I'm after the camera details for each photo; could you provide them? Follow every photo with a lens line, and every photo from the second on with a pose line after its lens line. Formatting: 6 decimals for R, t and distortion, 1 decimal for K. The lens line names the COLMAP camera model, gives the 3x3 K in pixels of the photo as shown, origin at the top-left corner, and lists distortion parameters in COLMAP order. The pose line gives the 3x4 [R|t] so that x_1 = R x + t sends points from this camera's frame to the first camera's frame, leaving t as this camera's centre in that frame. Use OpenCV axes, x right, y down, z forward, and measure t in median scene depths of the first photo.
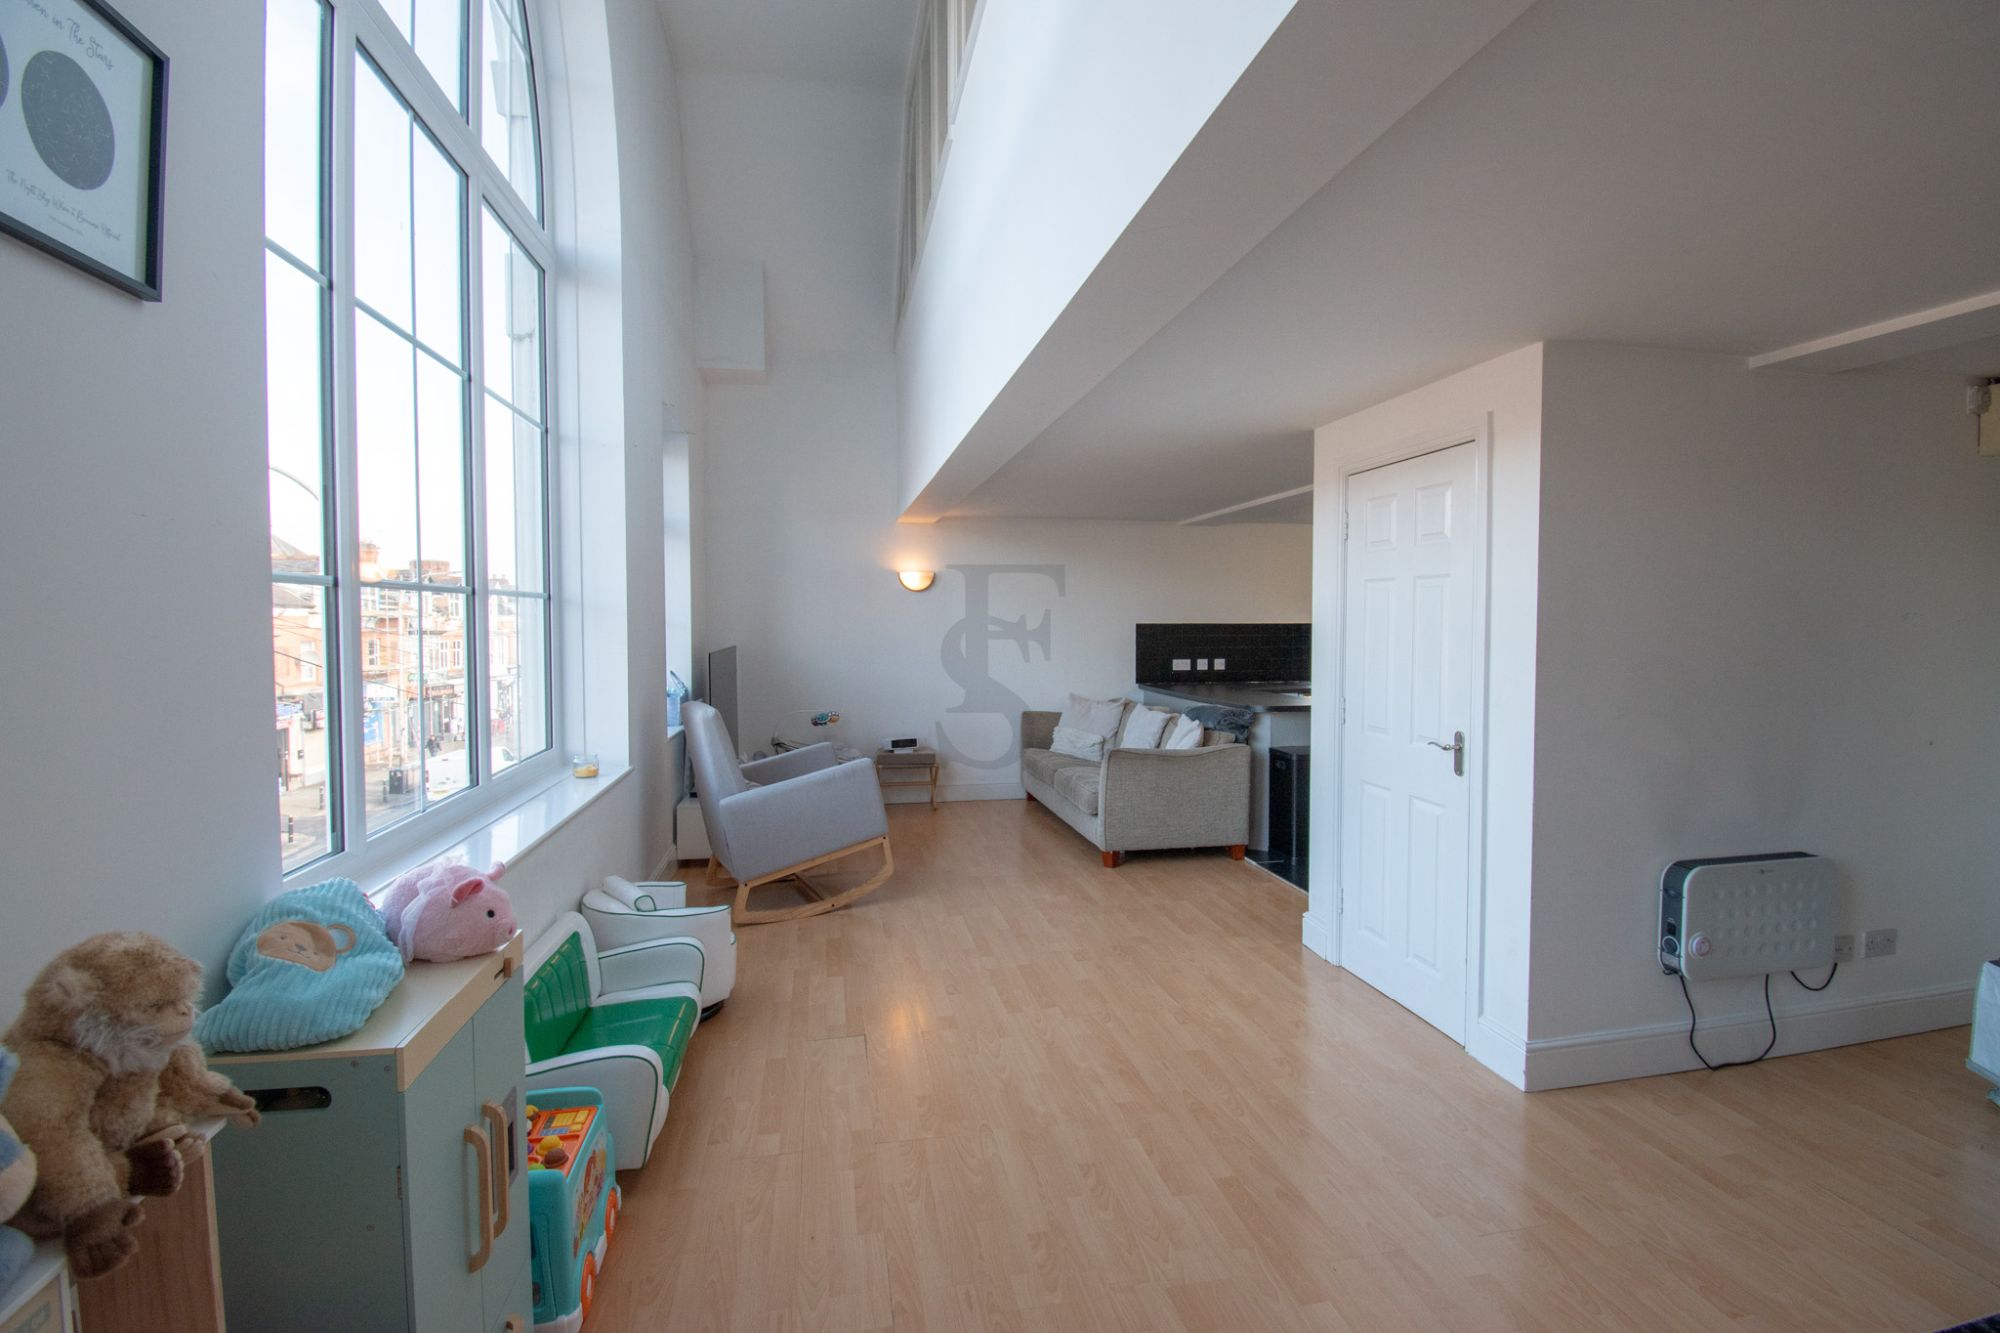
lens RADIAL K [[889.7, 0, 1016.9], [0, 889.7, 658.0], [0, 0, 1]] dist [-0.014522, -0.009500]
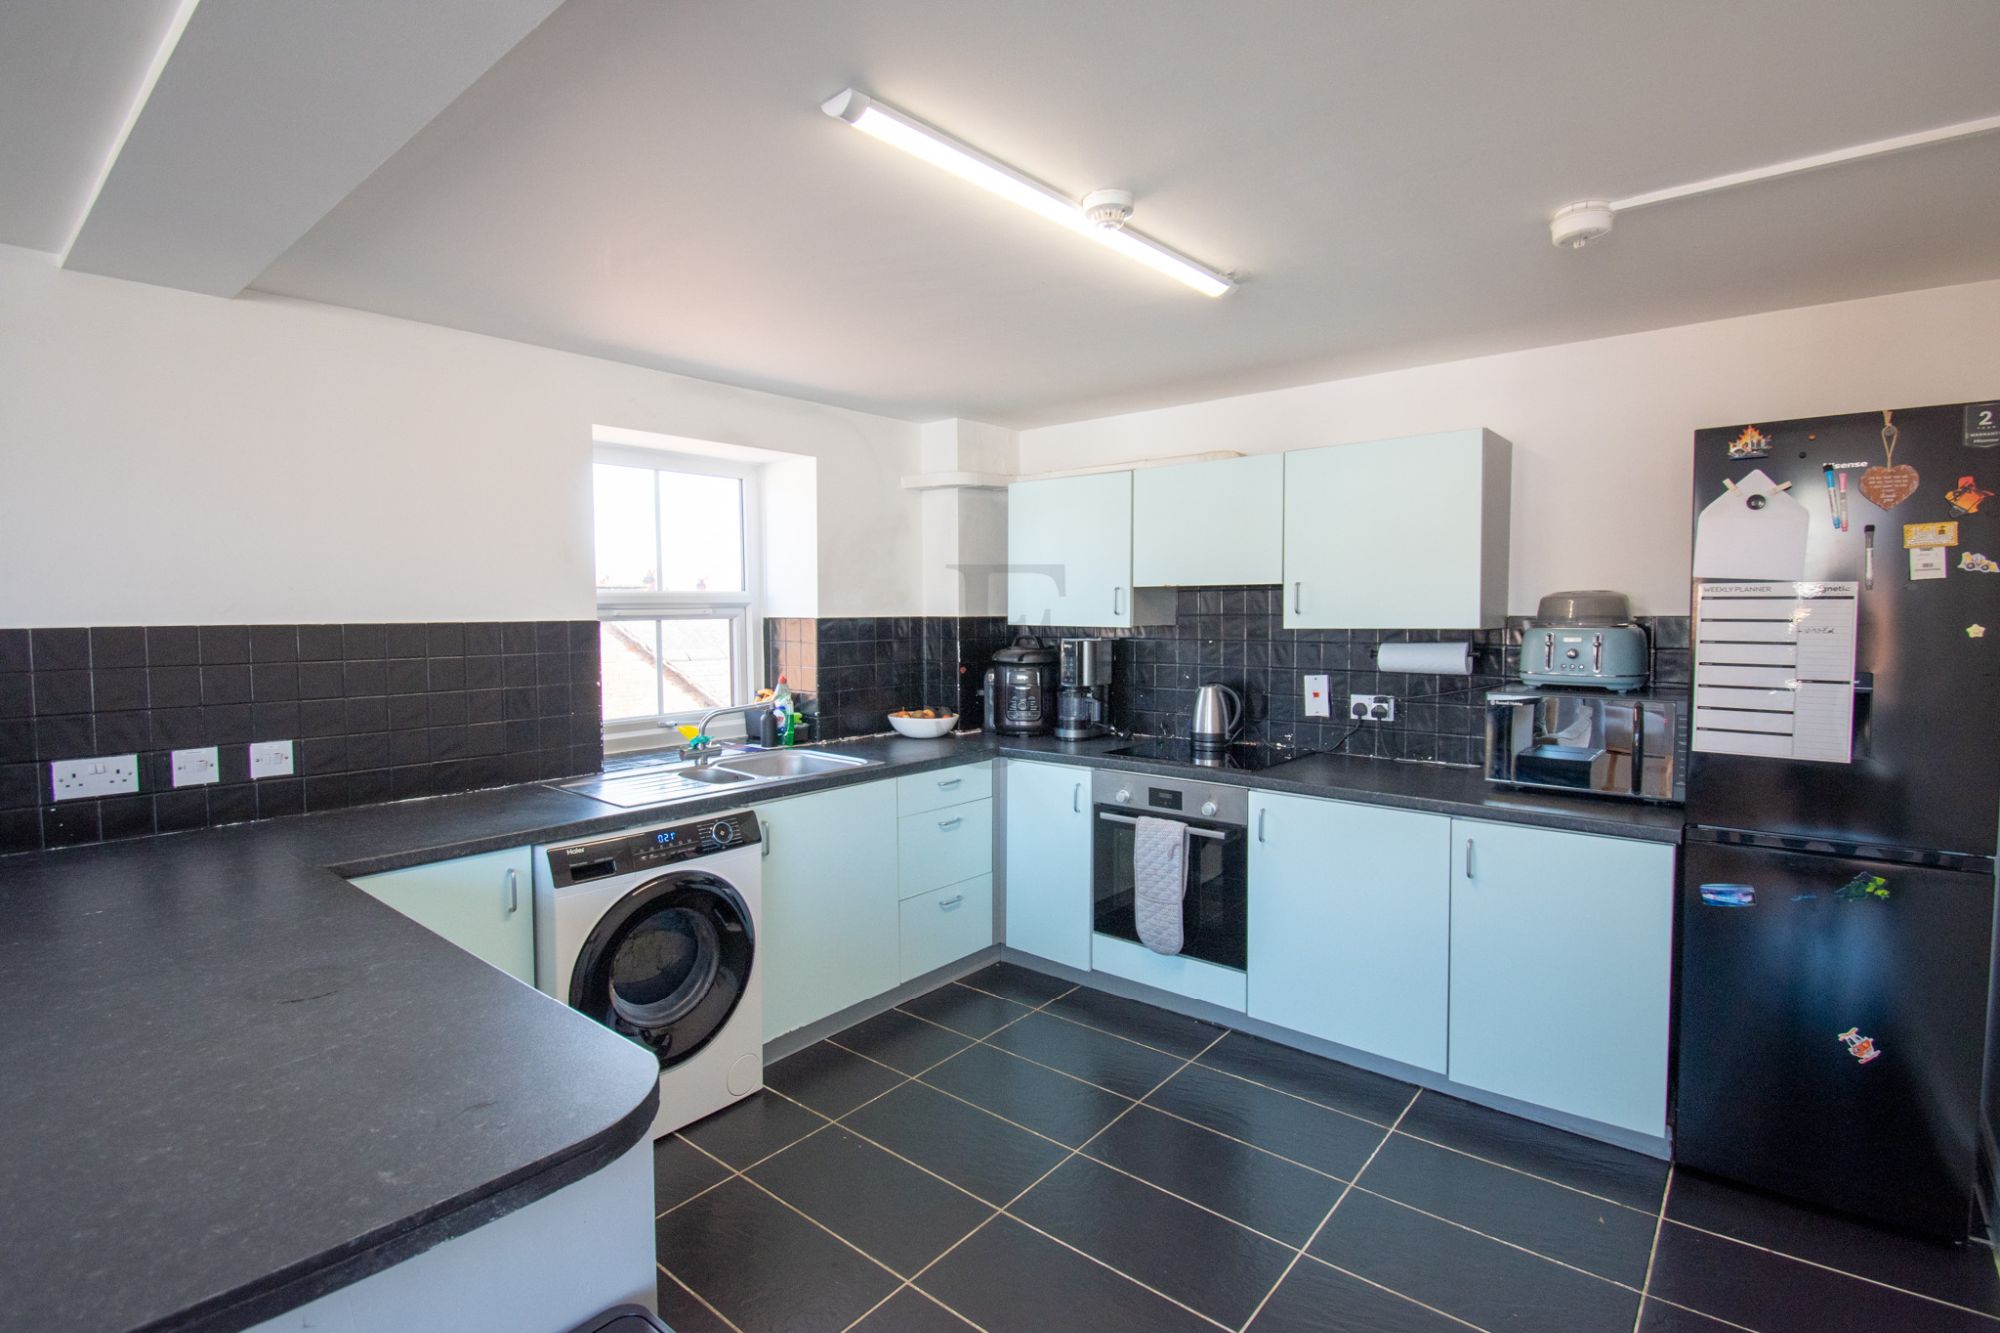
lens RADIAL K [[889.7, 0, 975.7], [0, 889.7, 660.1], [0, 0, 1]] dist [-0.014522, -0.009500]
pose [[0.784522, -0.036413, 0.619031, 0.243838], [0.027263, 0.999335, 0.024232, -0.029103], [-0.619502, -0.002133, 0.784992, 0.641307]]
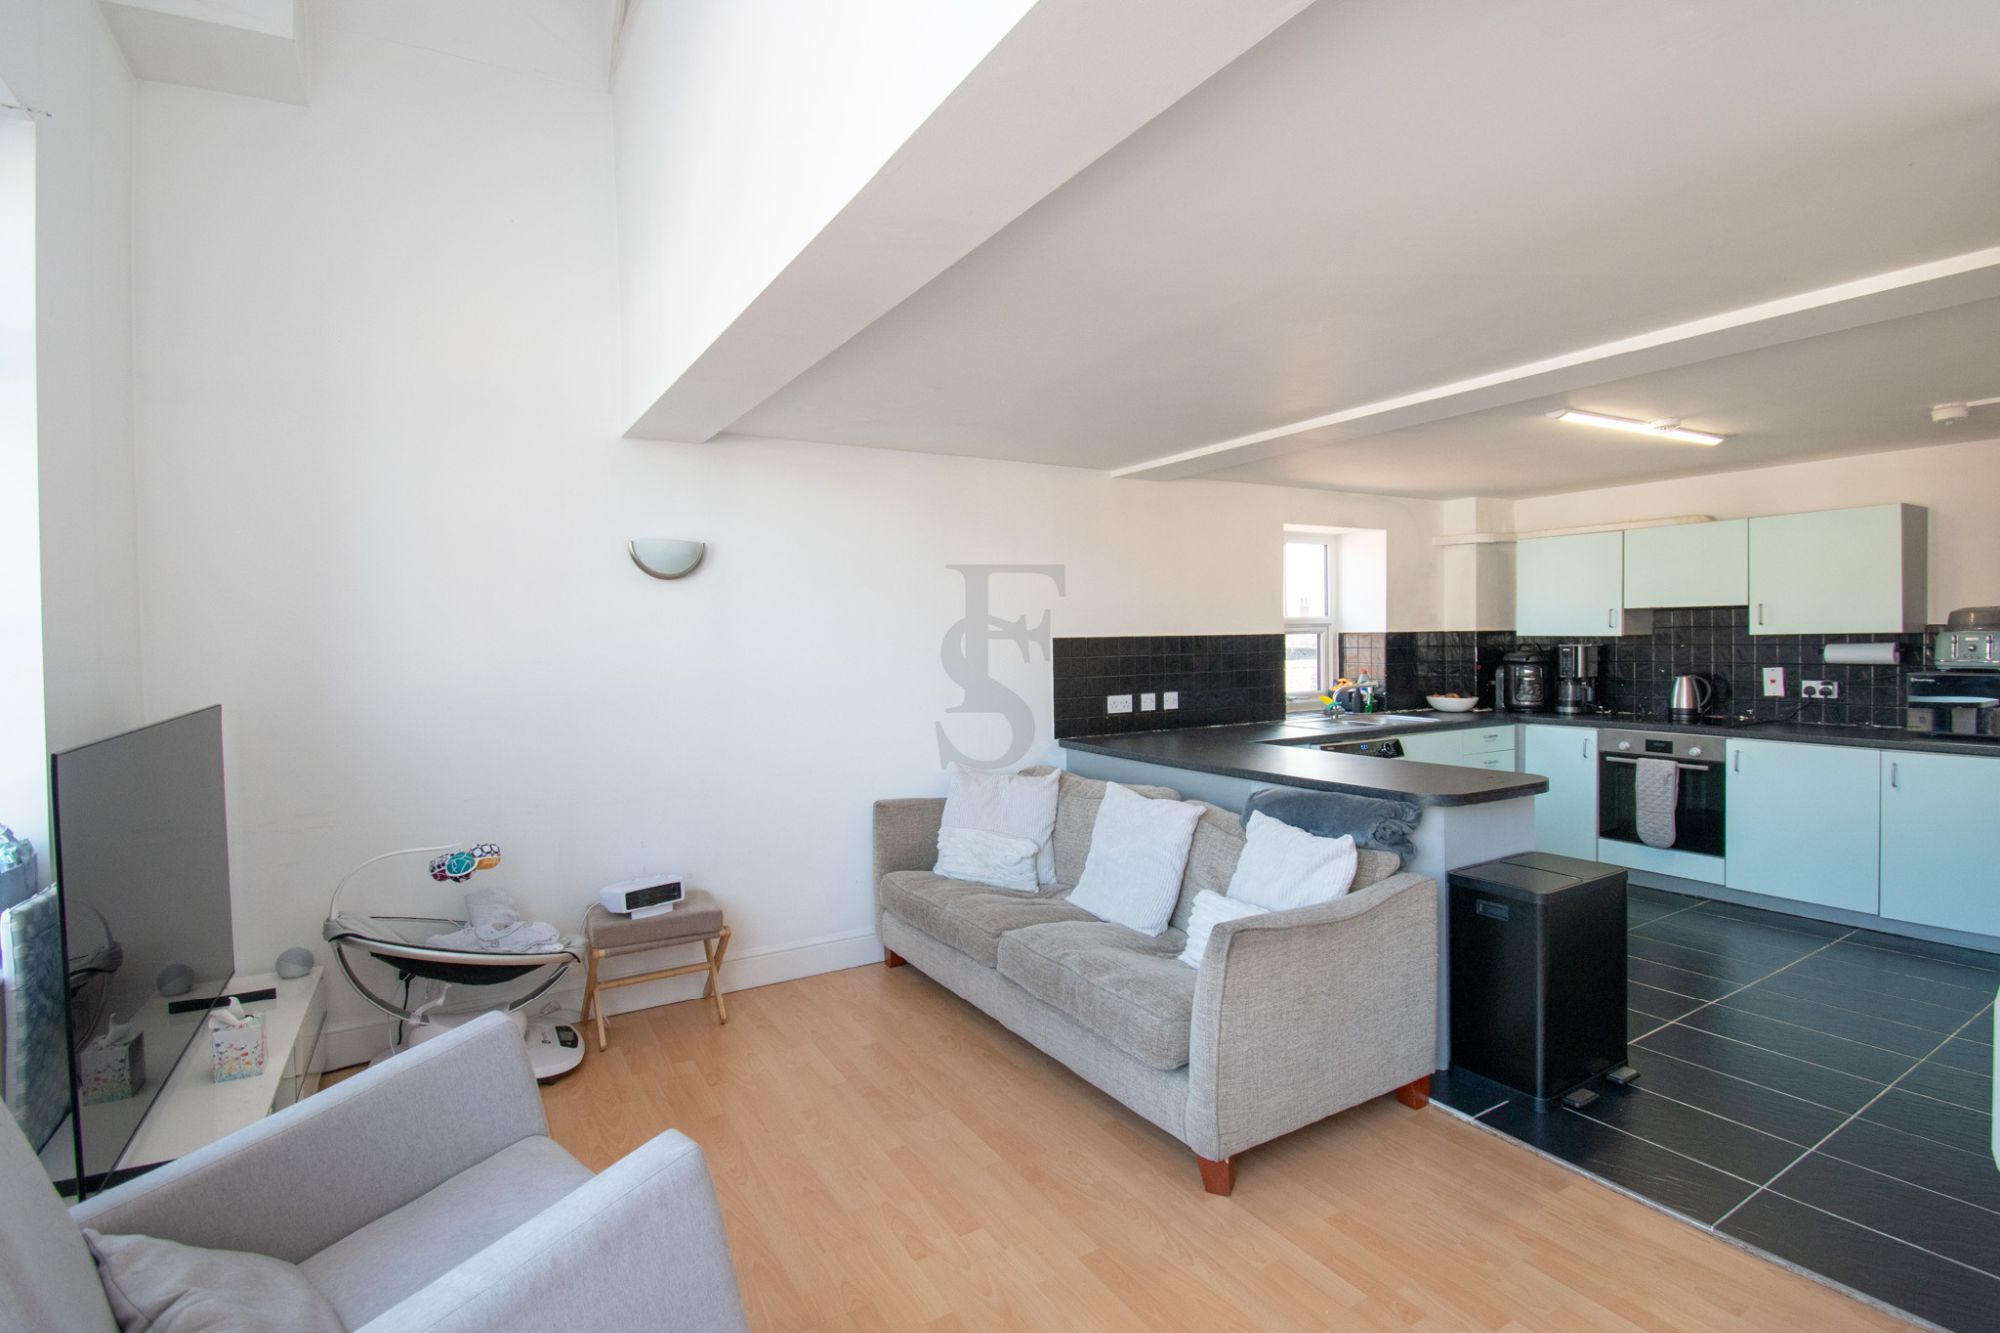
lens RADIAL K [[889.7, 0, 991.2], [0, 889.7, 659.9], [0, 0, 1]] dist [-0.014522, -0.009500]
pose [[0.942953, -0.020970, 0.332266, -0.105951], [0.026423, 0.999580, -0.011901, -0.018520], [-0.331877, 0.020002, 0.943111, 0.468213]]
